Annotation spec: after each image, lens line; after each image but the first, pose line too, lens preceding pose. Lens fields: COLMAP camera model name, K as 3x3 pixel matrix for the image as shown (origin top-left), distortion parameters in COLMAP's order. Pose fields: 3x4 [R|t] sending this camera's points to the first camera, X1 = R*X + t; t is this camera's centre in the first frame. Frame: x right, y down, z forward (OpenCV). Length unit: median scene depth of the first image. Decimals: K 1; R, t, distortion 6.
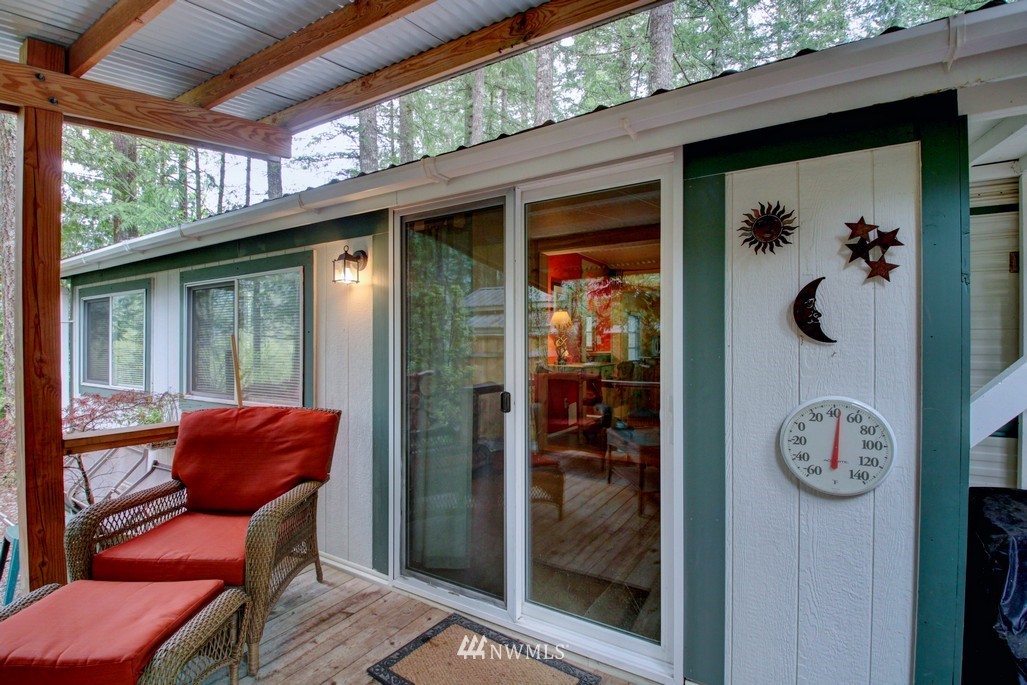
lens RADIAL K [[476.7, 0, 515.9], [0, 476.7, 344.2], [0, 0, 1]] dist [0.004201, -0.021836]
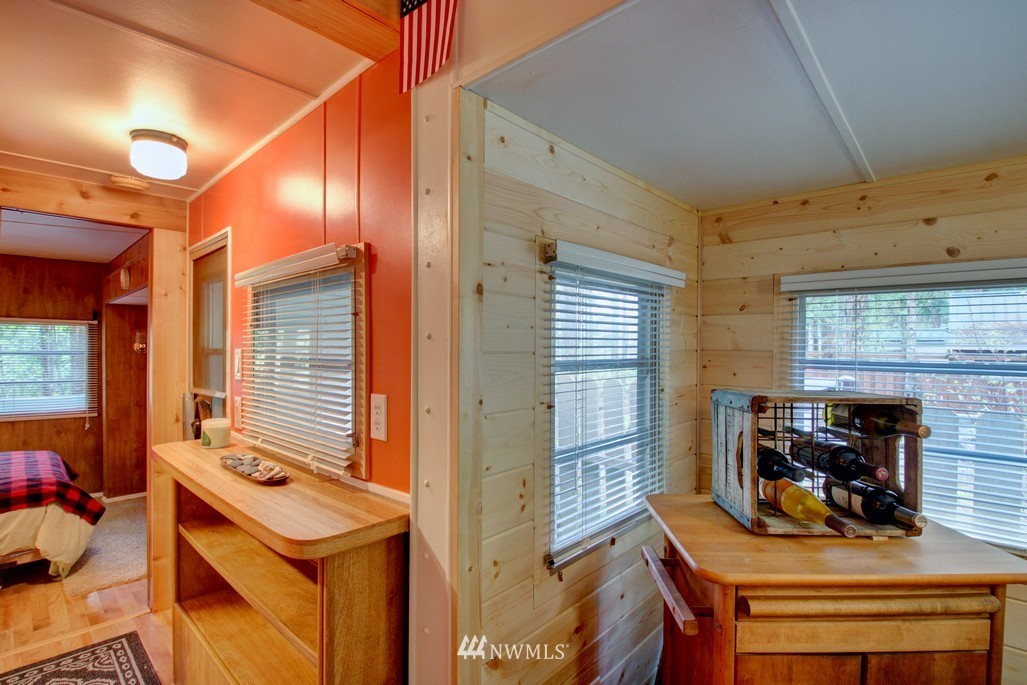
lens RADIAL K [[476.7, 0, 515.9], [0, 476.7, 344.2], [0, 0, 1]] dist [0.004201, -0.021836]
pose [[0.982537, 0.002466, -0.186052, 0.292835], [-0.002332, 0.999997, 0.000939, -0.040373], [0.186054, -0.000488, 0.982539, 0.970740]]
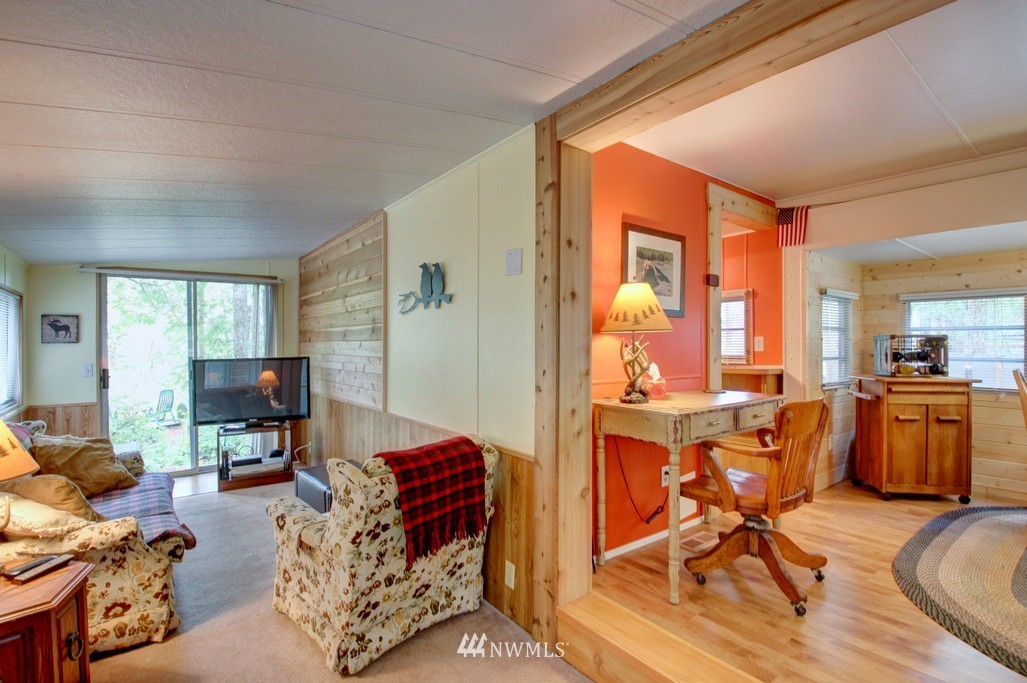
lens RADIAL K [[476.7, 0, 515.9], [0, 476.7, 343.2], [0, 0, 1]] dist [0.004201, -0.021836]
pose [[0.934503, -0.004401, -0.355928, 0.127143], [0.002242, 0.999977, -0.006478, -0.008074], [0.355948, 0.005256, 0.934491, 0.466399]]
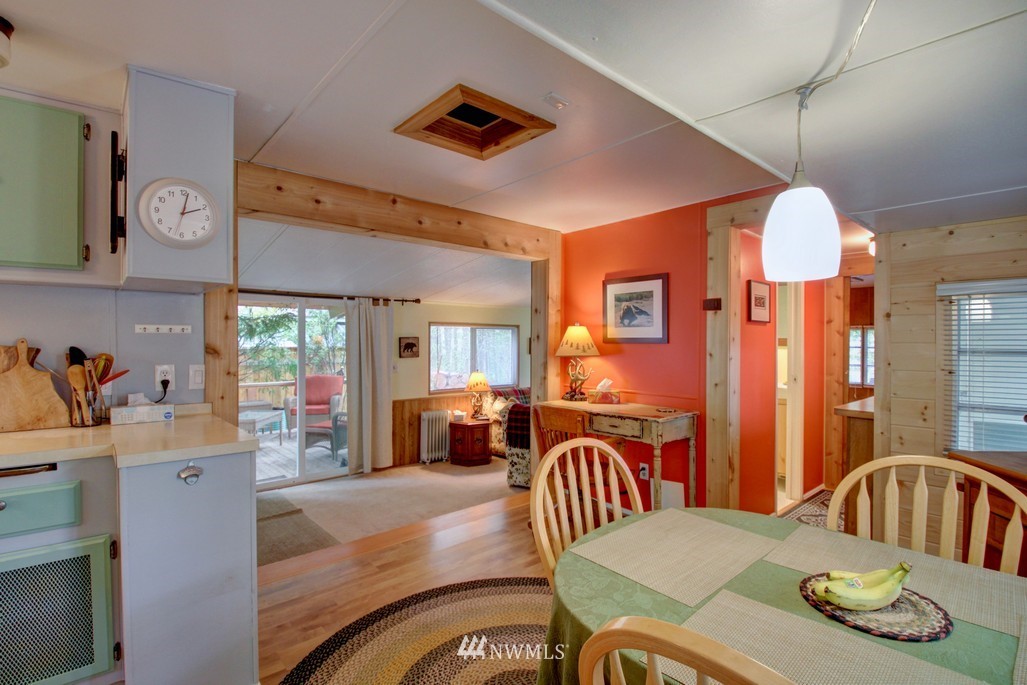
lens RADIAL K [[476.7, 0, 515.9], [0, 476.7, 344.2], [0, 0, 1]] dist [0.004201, -0.021836]
pose [[-0.287550, 0.002982, -0.957761, 0.678957], [-0.003481, 0.999985, 0.004159, -0.036869], [0.957759, 0.004530, -0.287535, 0.953099]]
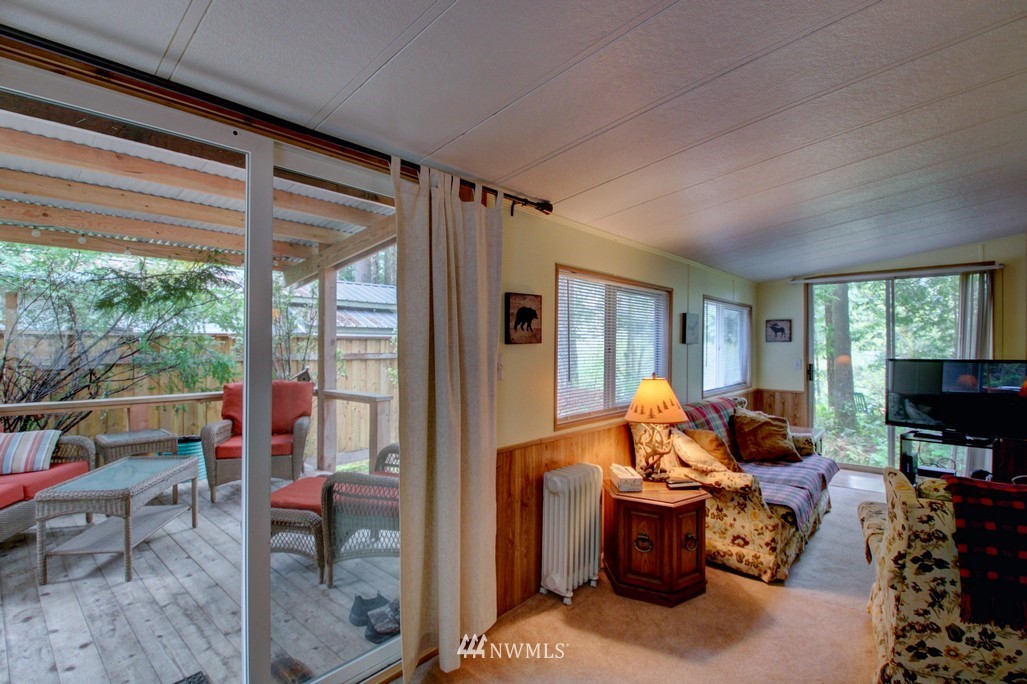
lens RADIAL K [[476.7, 0, 515.9], [0, 476.7, 343.7], [0, 0, 1]] dist [0.004201, -0.021836]
pose [[-0.168057, -0.000315, -0.985777, 0.230911], [-0.010447, 0.999944, 0.001462, -0.006881], [0.985722, 0.010544, -0.168051, 0.547373]]
